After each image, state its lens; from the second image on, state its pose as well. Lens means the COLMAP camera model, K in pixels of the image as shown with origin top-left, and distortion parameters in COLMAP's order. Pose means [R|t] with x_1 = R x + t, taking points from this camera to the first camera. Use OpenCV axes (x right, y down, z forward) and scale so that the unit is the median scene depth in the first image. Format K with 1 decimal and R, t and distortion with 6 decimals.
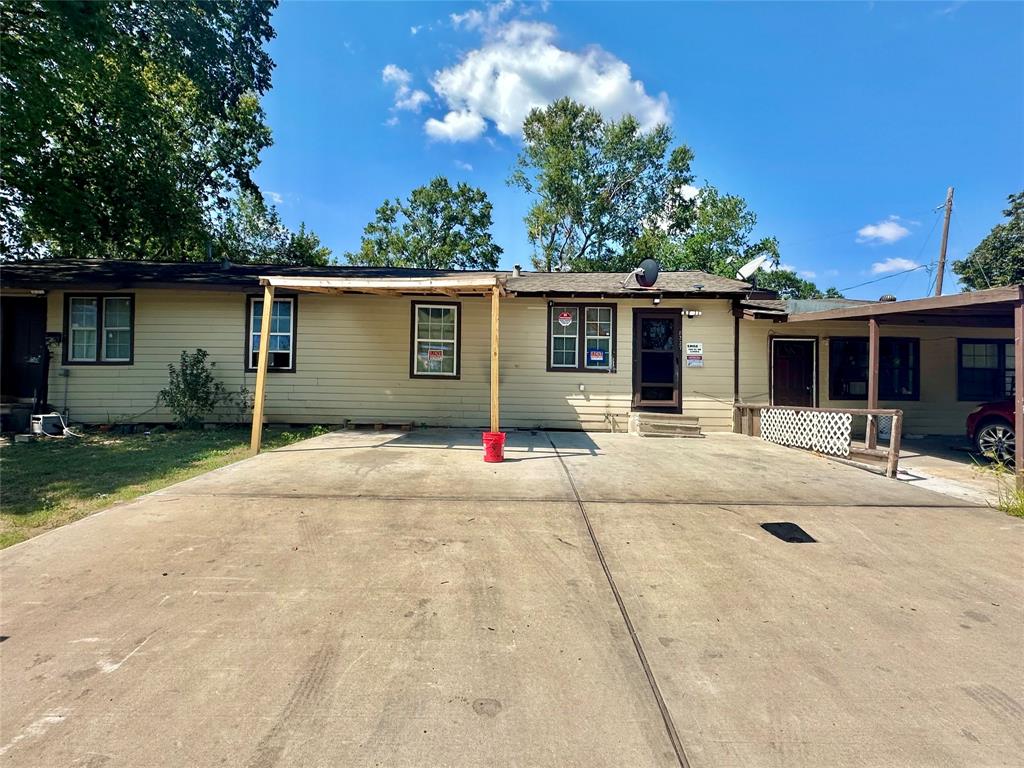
lens RADIAL K [[532.7, 0, 516.1], [0, 532.7, 386.6], [0, 0, 1]] dist [-0.006991, 0.006061]
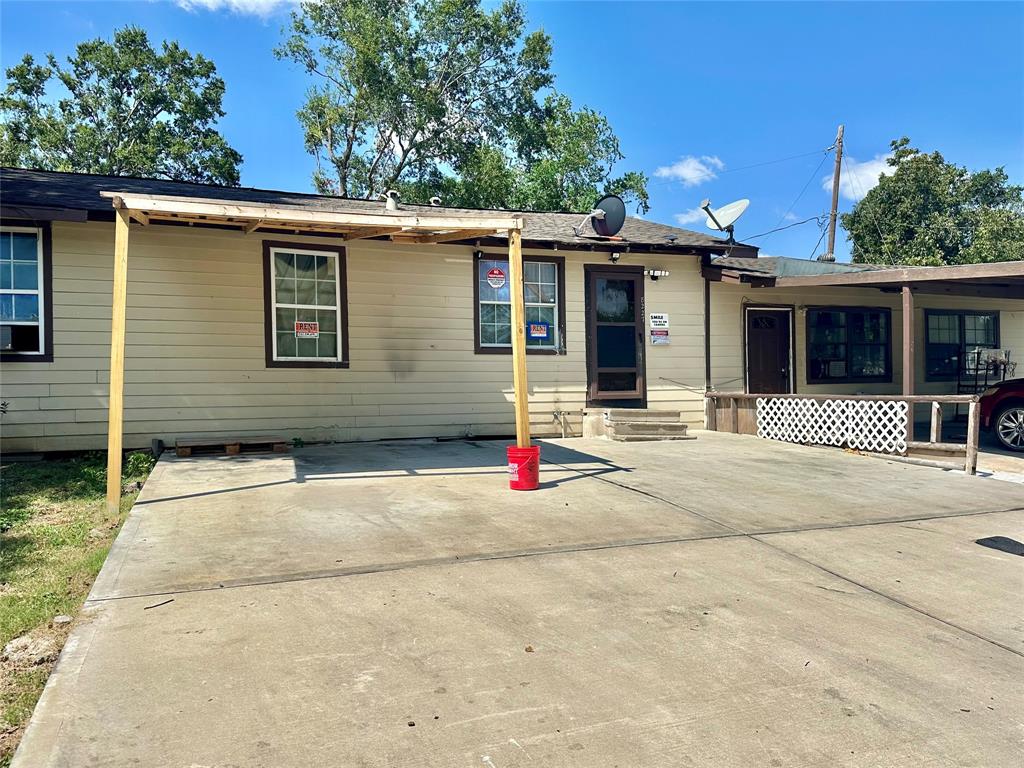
lens RADIAL K [[775.0, 0, 514.5], [0, 775.0, 390.9], [0, 0, 1]] dist [0.040980, -0.049932]
pose [[0.934558, -0.029478, 0.354586, -0.250744], [0.019874, 0.999331, 0.030697, -0.010483], [-0.355254, -0.021641, 0.934519, 0.050202]]
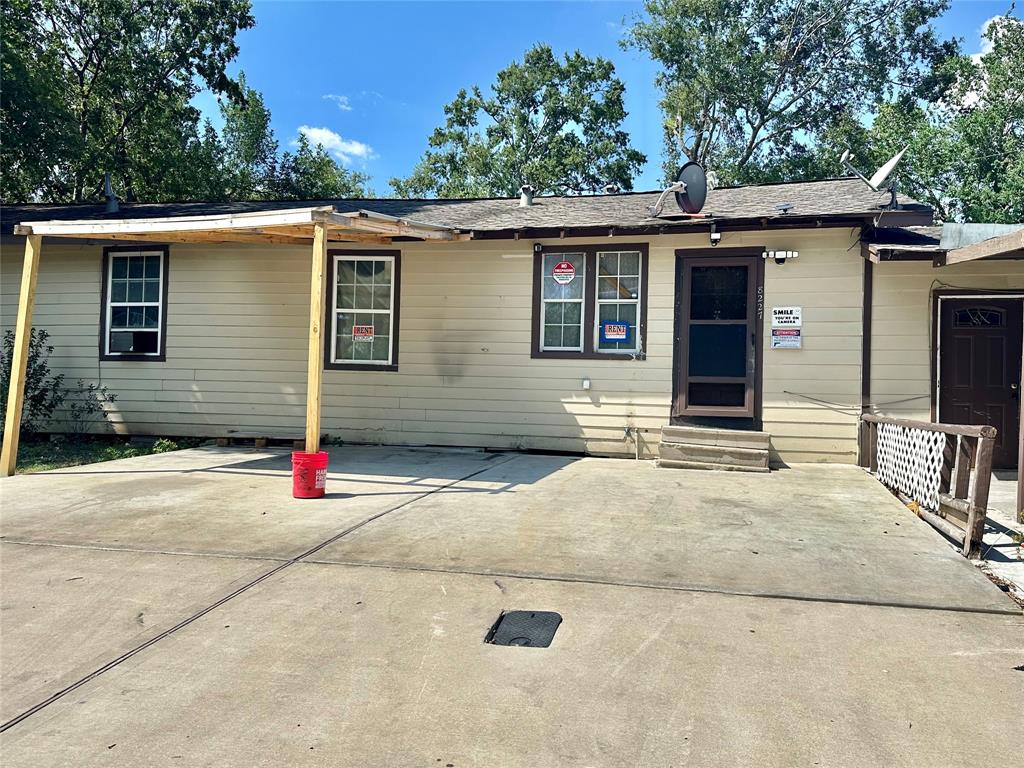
lens RADIAL K [[857.8, 0, 511.1], [0, 857.8, 388.8], [0, 0, 1]] dist [0.073037, -0.066668]
pose [[0.970094, 0.004476, -0.242689, 0.279122], [-0.003069, 0.999976, 0.006175, 0.001113], [0.242711, -0.005246, 0.970084, 0.028198]]
